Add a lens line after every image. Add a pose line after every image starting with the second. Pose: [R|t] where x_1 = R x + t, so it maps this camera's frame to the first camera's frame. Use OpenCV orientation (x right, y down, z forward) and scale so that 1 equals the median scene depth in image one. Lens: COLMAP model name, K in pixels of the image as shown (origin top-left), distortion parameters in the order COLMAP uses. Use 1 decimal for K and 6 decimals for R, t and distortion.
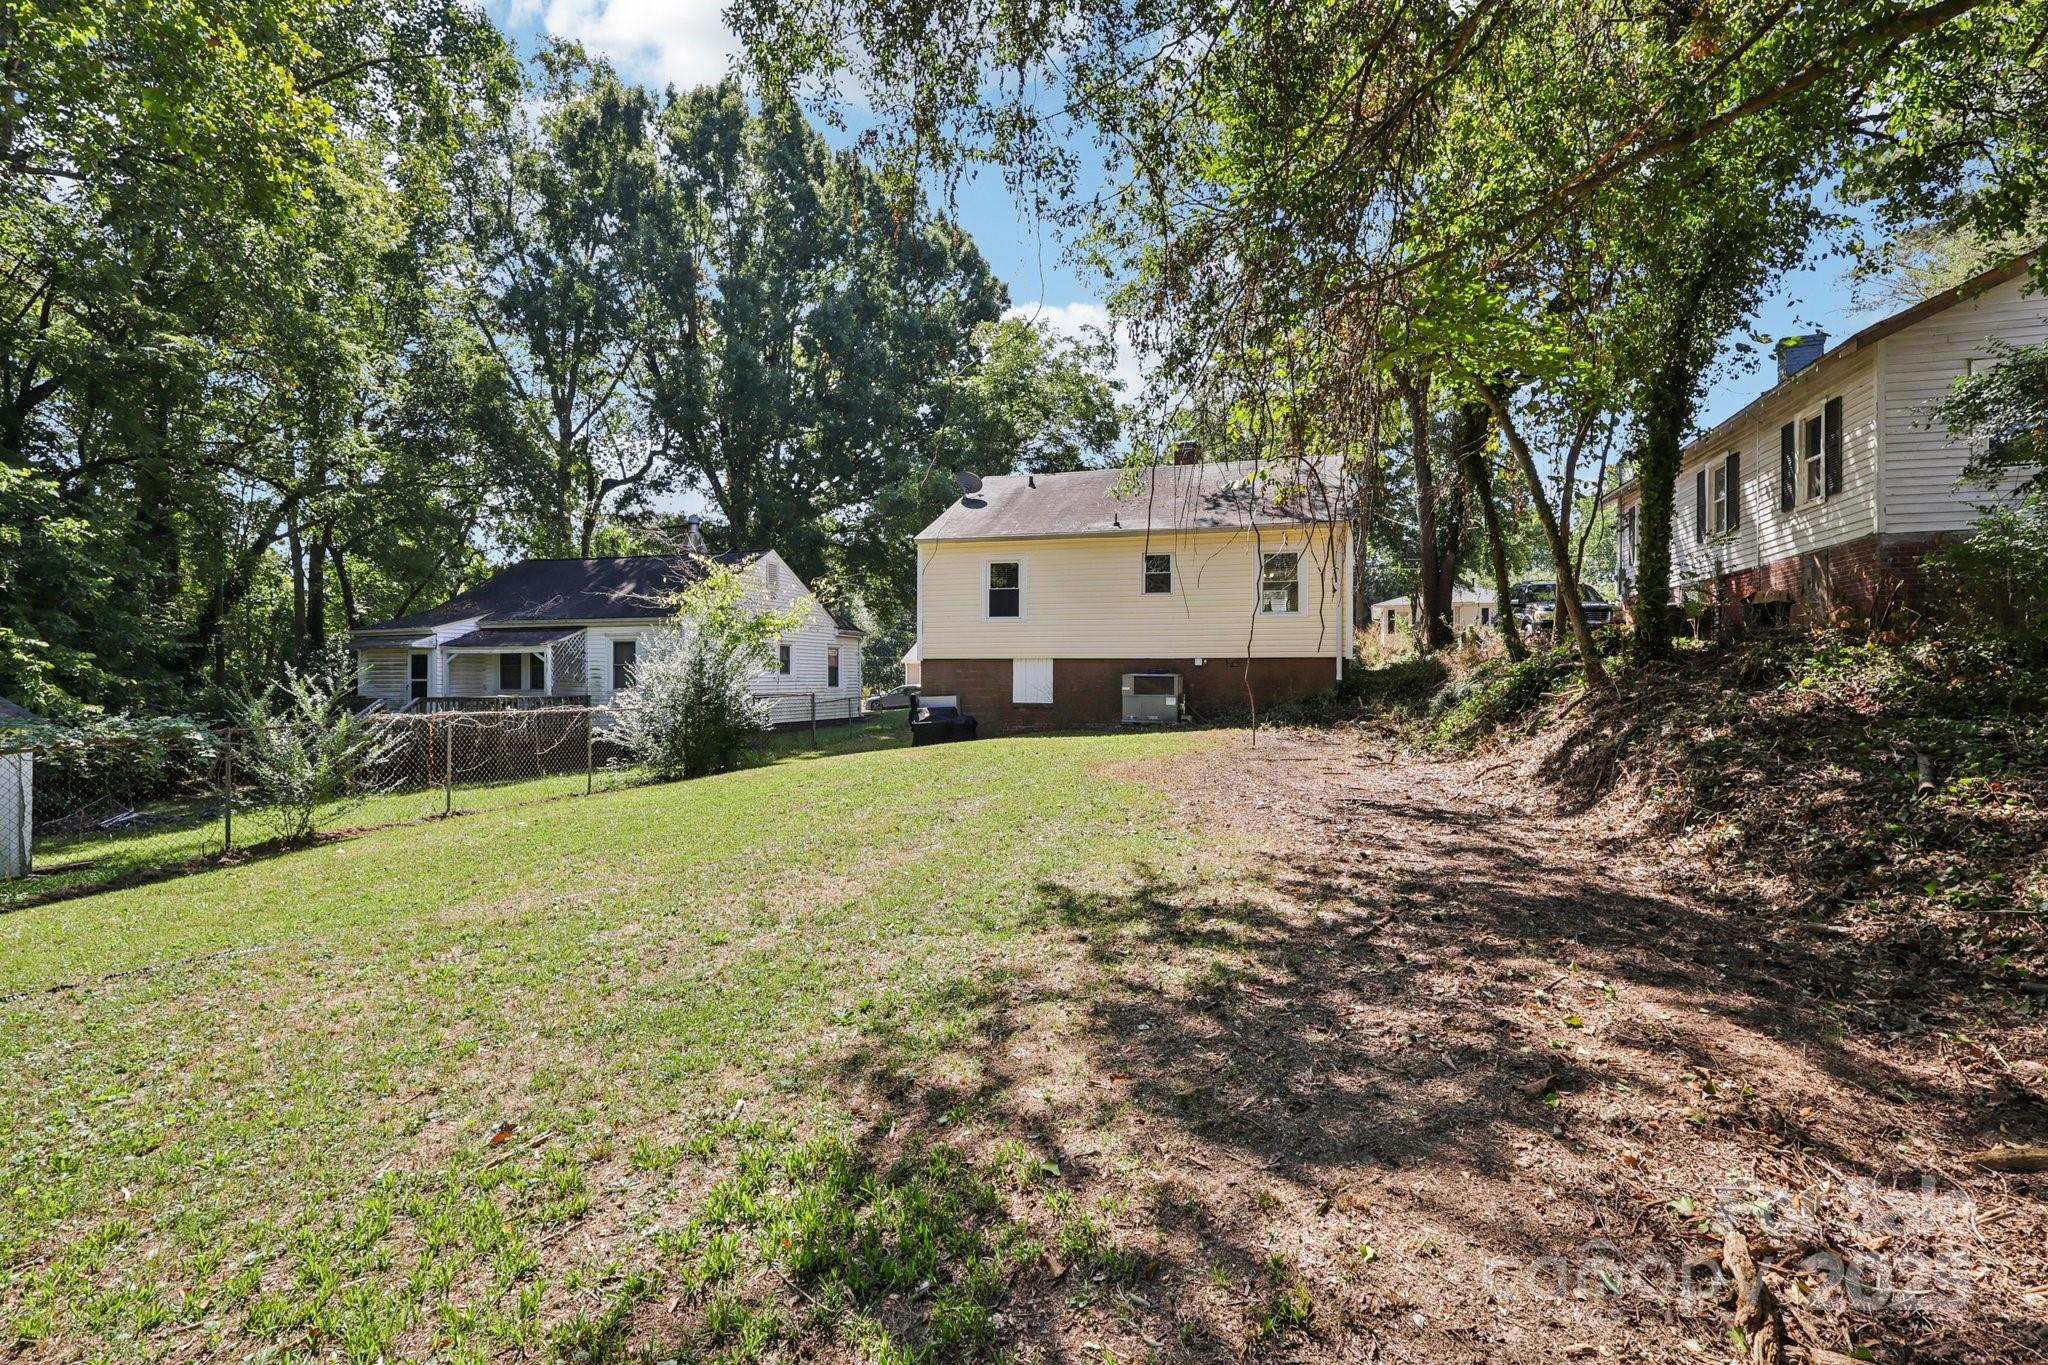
lens RADIAL K [[981.5, 0, 1021.9], [0, 981.5, 681.6], [0, 0, 1]] dist [0.005281, 0.001801]
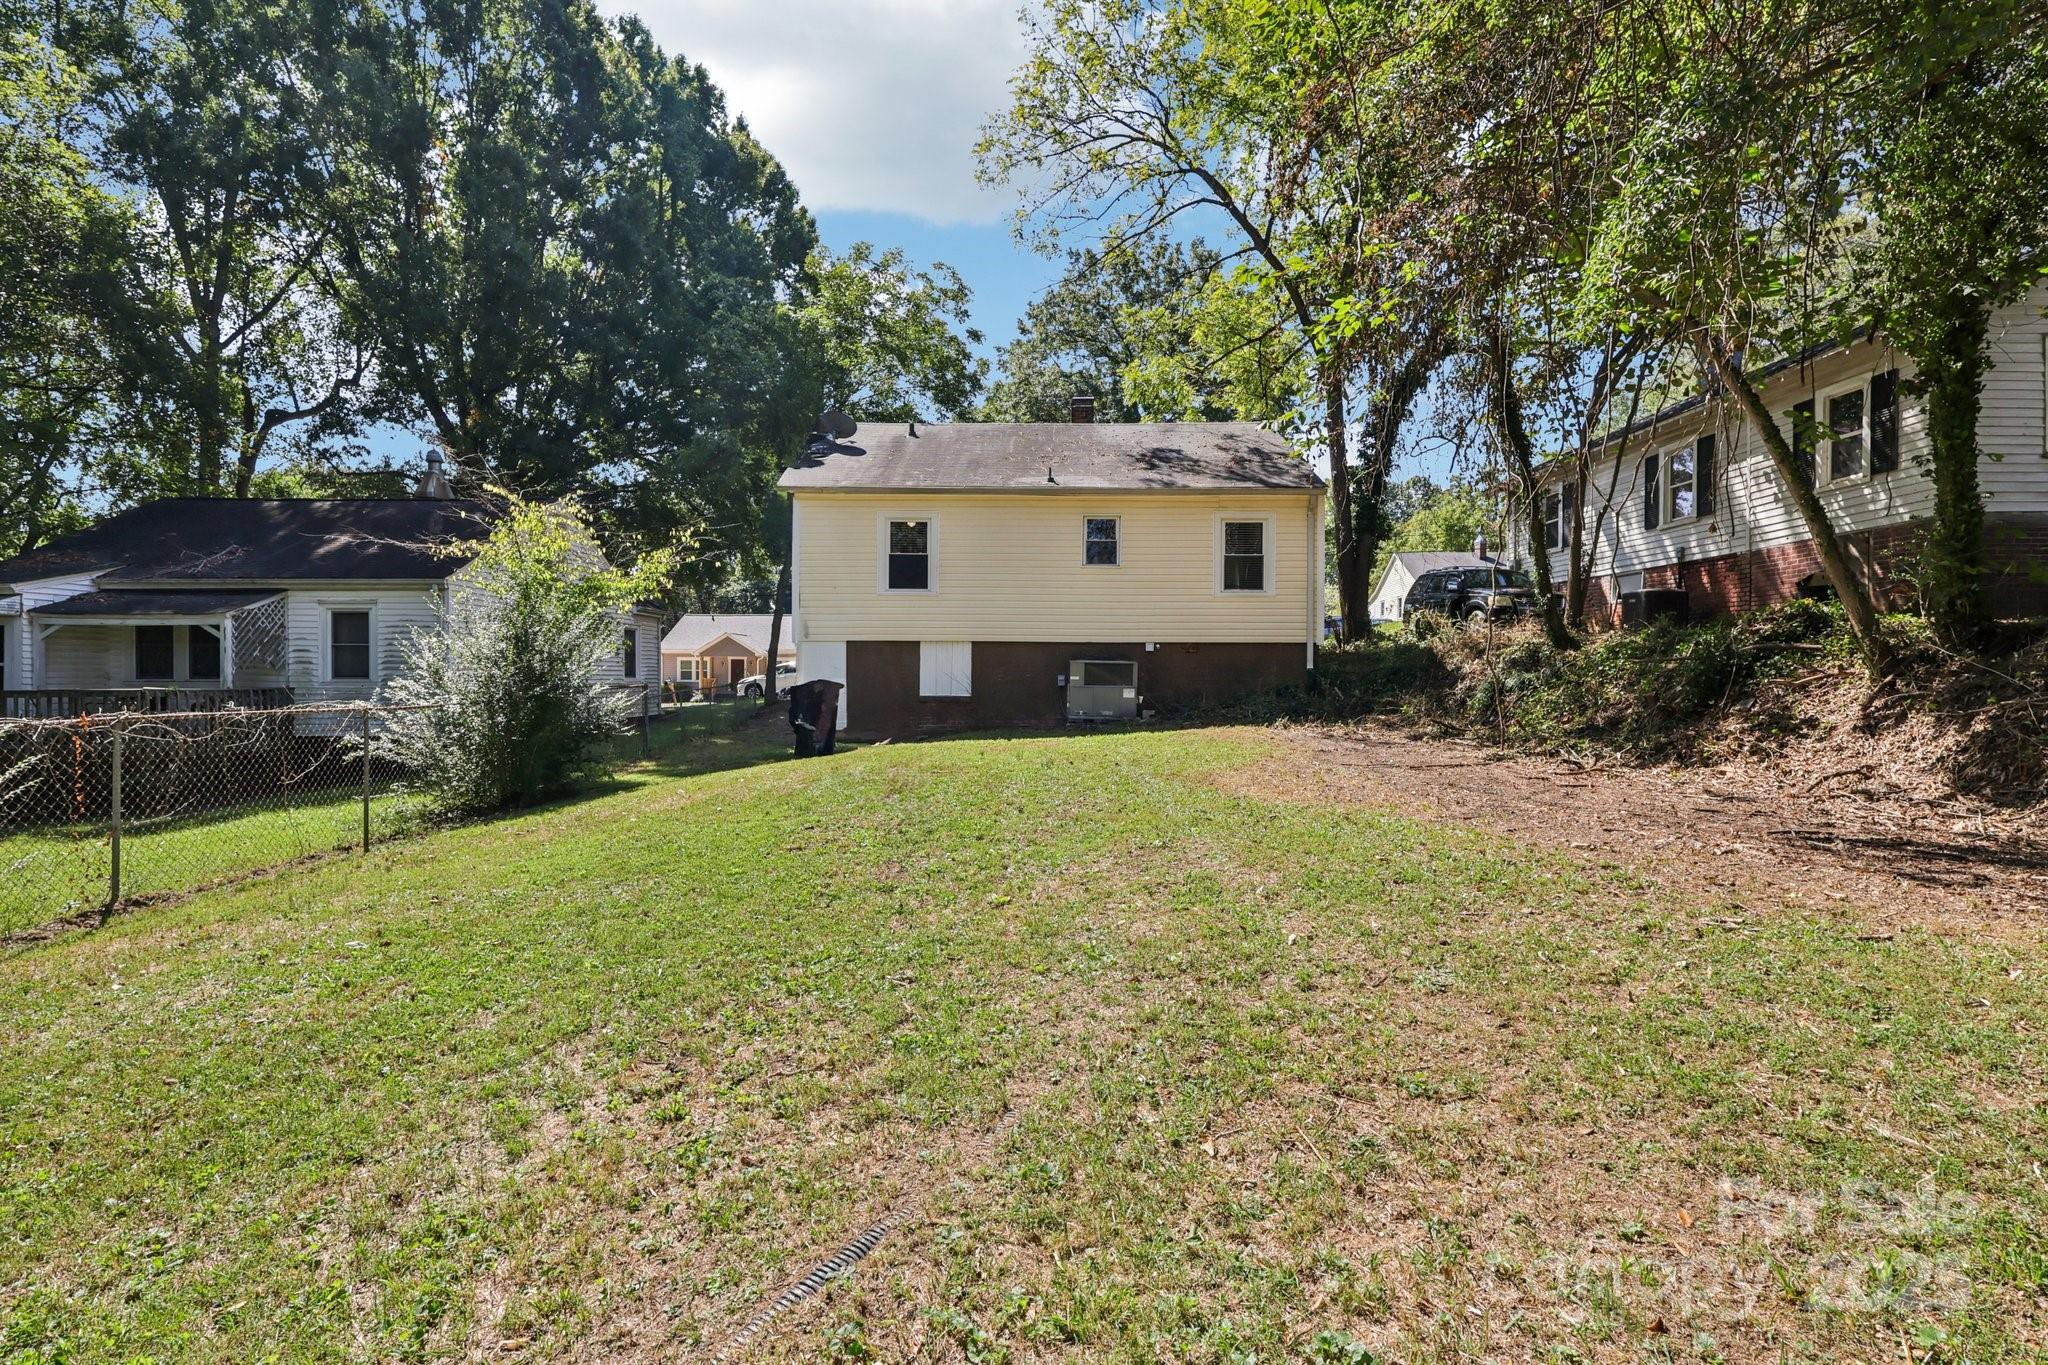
lens RADIAL K [[981.5, 0, 1026.8], [0, 981.5, 685.5], [0, 0, 1]] dist [0.005281, 0.001801]
pose [[0.961516, 0.000286, 0.274749, -0.130889], [-0.002786, 0.999958, 0.008709, 0.004960], [-0.274735, -0.009140, 0.961477, 0.180107]]
